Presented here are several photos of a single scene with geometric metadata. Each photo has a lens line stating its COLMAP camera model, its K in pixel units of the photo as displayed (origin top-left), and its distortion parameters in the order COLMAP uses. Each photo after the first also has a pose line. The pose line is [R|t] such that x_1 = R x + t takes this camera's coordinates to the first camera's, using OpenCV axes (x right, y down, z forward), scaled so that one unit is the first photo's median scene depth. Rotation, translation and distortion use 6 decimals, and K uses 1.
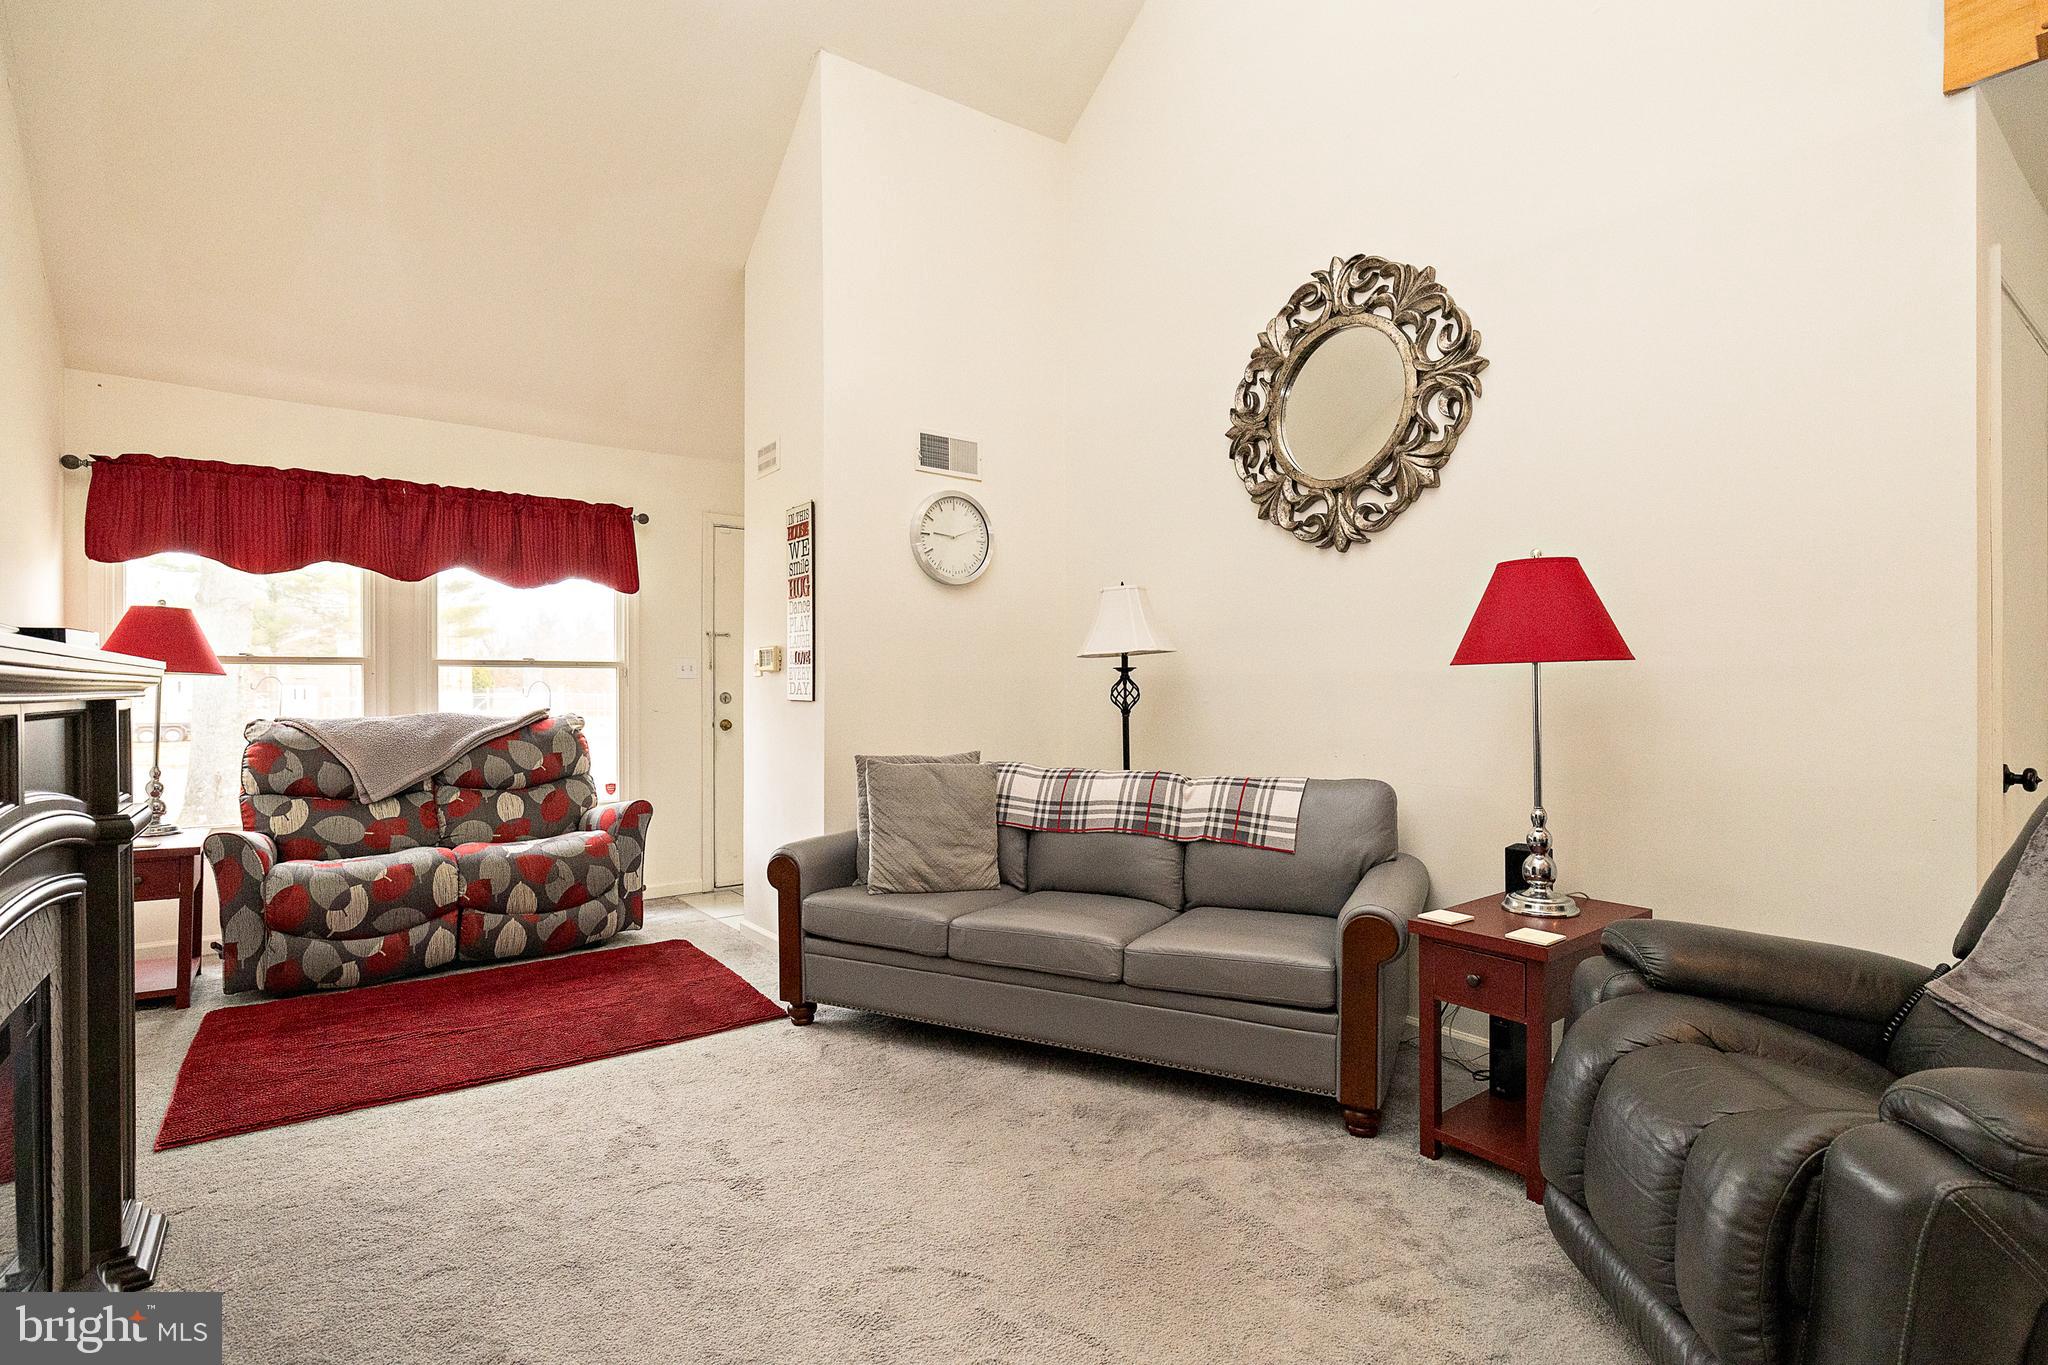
lens RADIAL K [[959.7, 0, 1024.0], [0, 959.7, 682.5], [0, 0, 1]] dist [-0.000229, -0.000136]
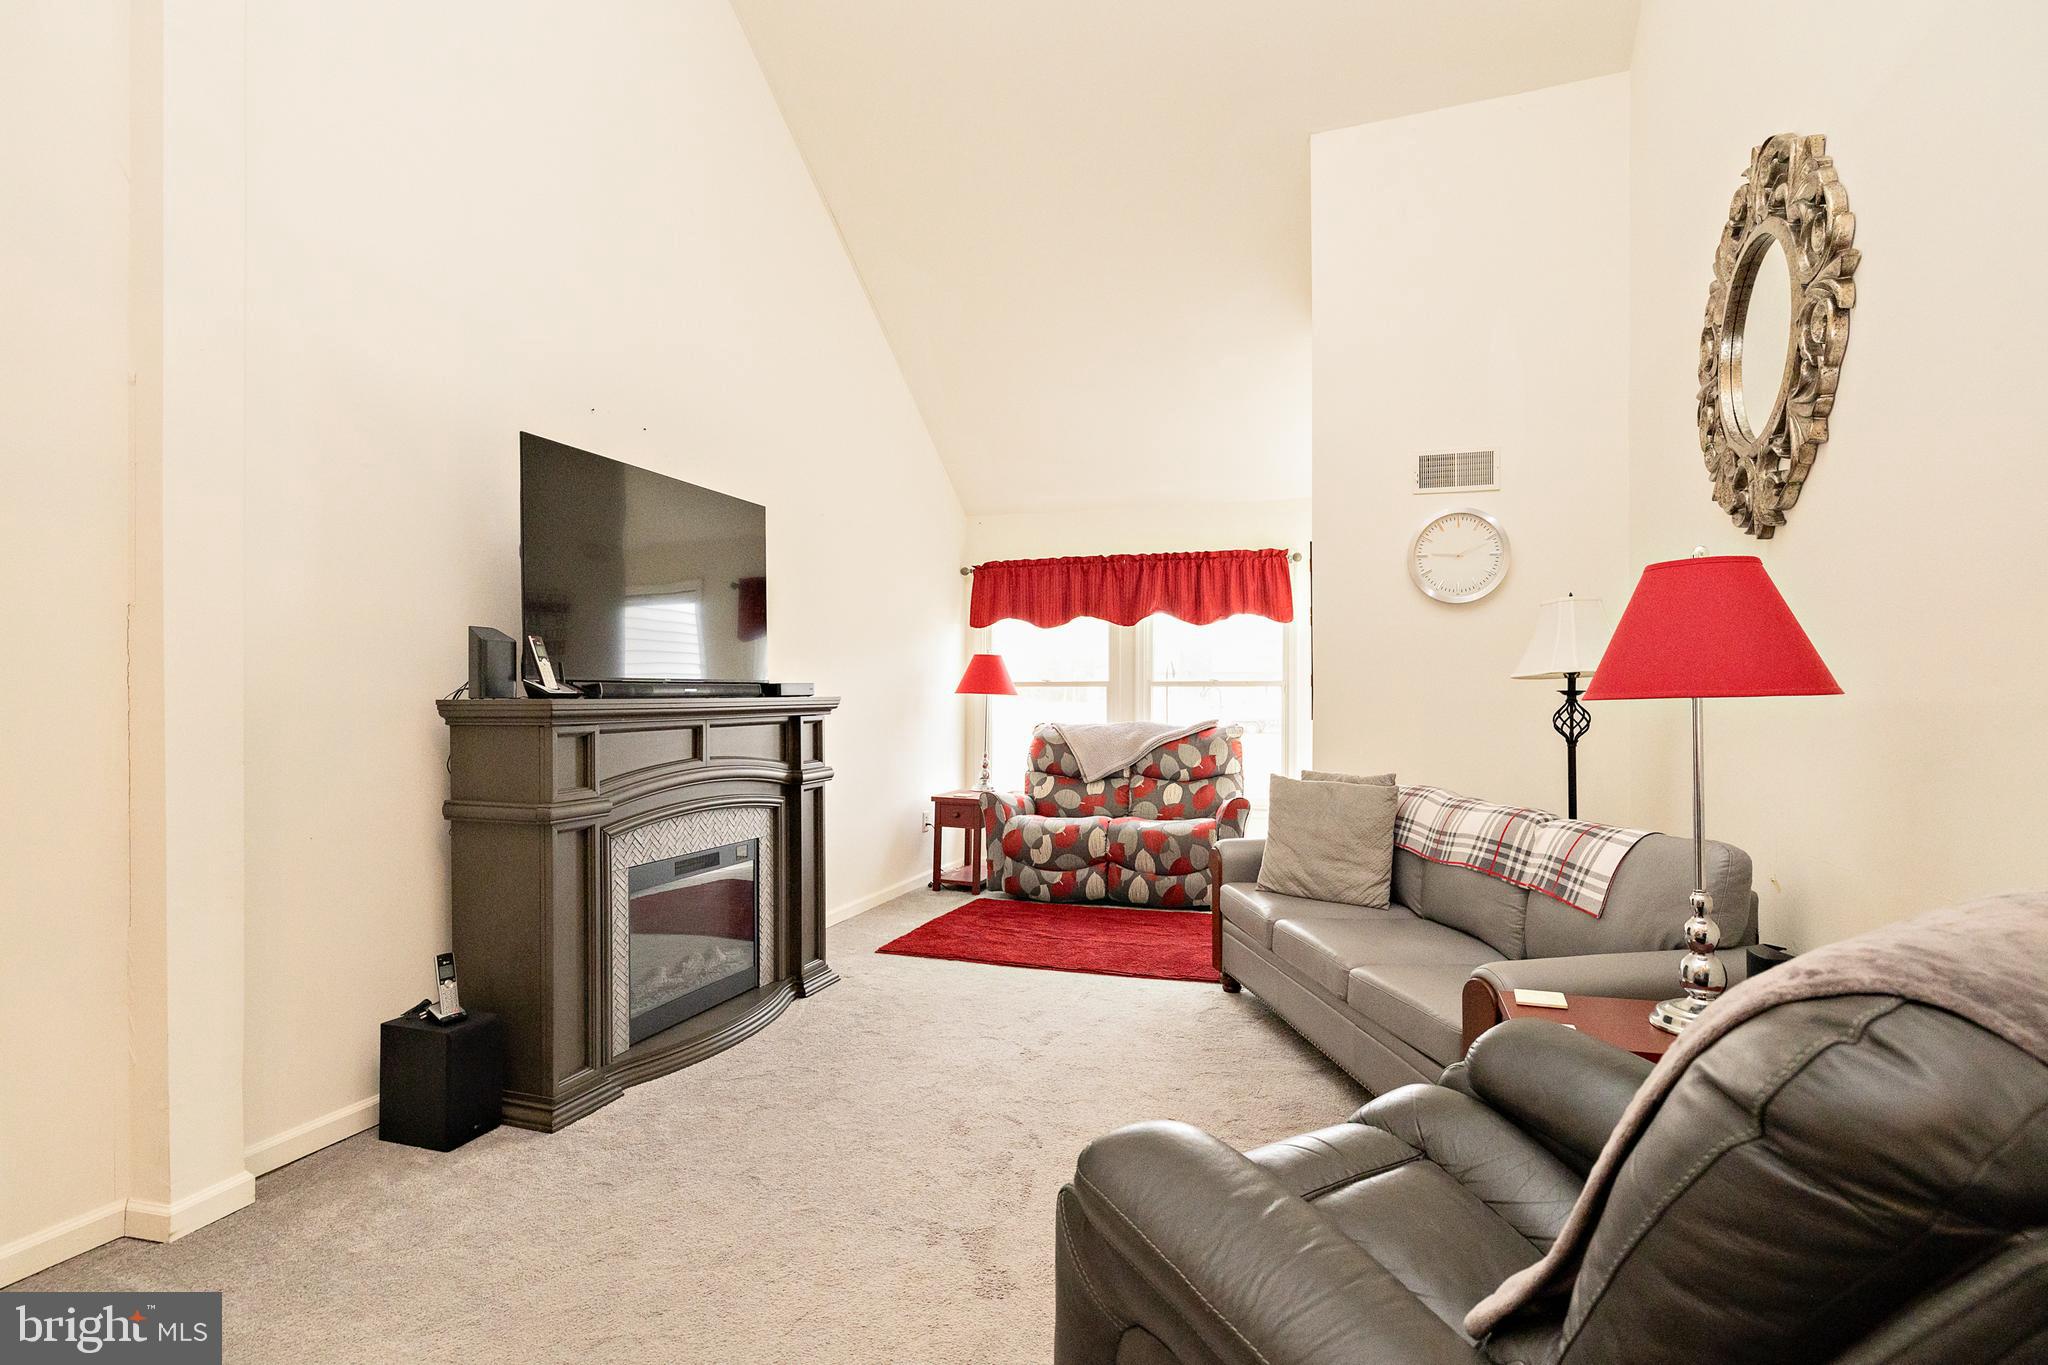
lens RADIAL K [[959.7, 0, 1024.0], [0, 959.7, 682.5], [0, 0, 1]] dist [-0.000229, -0.000136]
pose [[0.588249, -0.008609, -0.808634, 0.463216], [0.004209, 0.999962, -0.007583, -0.016301], [0.808669, 0.001057, 0.588263, 0.070819]]
